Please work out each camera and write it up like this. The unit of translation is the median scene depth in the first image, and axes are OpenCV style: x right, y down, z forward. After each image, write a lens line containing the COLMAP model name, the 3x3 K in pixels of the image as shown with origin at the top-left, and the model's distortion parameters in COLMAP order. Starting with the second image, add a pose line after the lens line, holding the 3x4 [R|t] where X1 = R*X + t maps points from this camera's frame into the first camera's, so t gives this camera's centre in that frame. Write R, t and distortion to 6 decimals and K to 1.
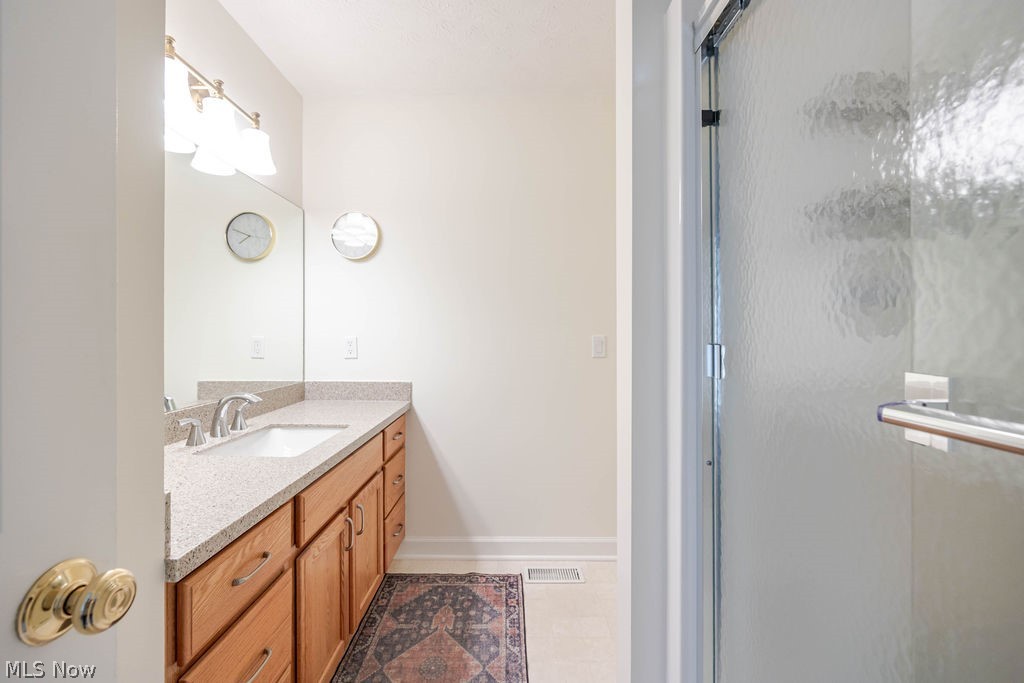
lens RADIAL K [[403.4, 0, 492.9], [0, 403.4, 336.2], [0, 0, 1]] dist [0.000698, -0.000110]
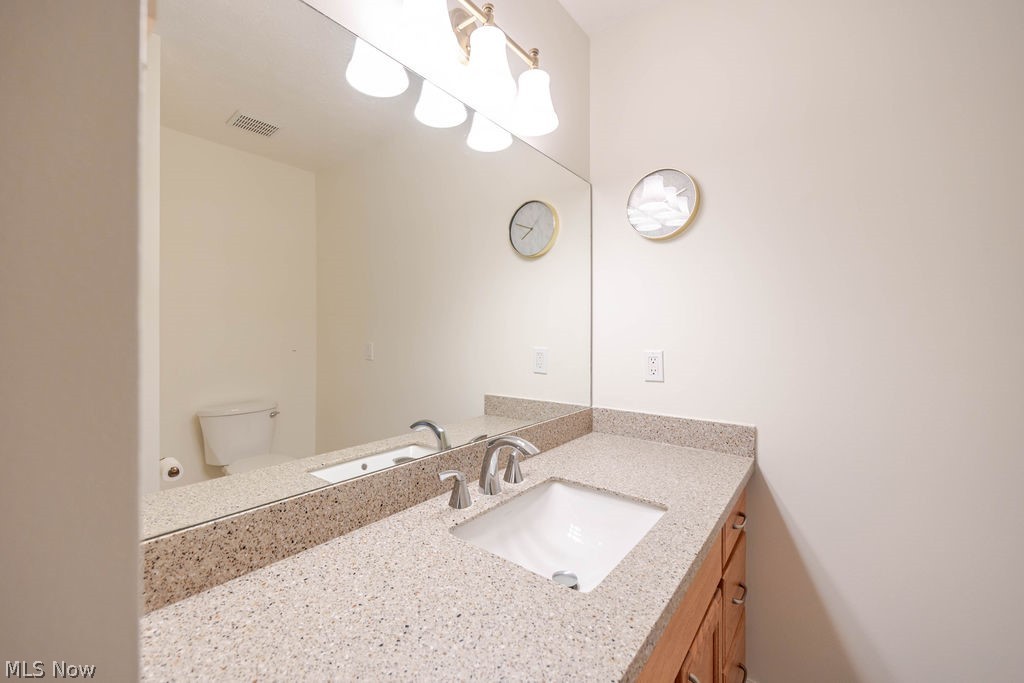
lens RADIAL K [[403.4, 0, 509.4], [0, 403.4, 337.3], [0, 0, 1]] dist [0.000698, -0.000110]
pose [[0.811798, 0.003171, -0.583930, -0.149569], [0.000220, 0.999984, 0.005736, -0.025455], [0.583939, -0.004785, 0.811784, 0.290226]]
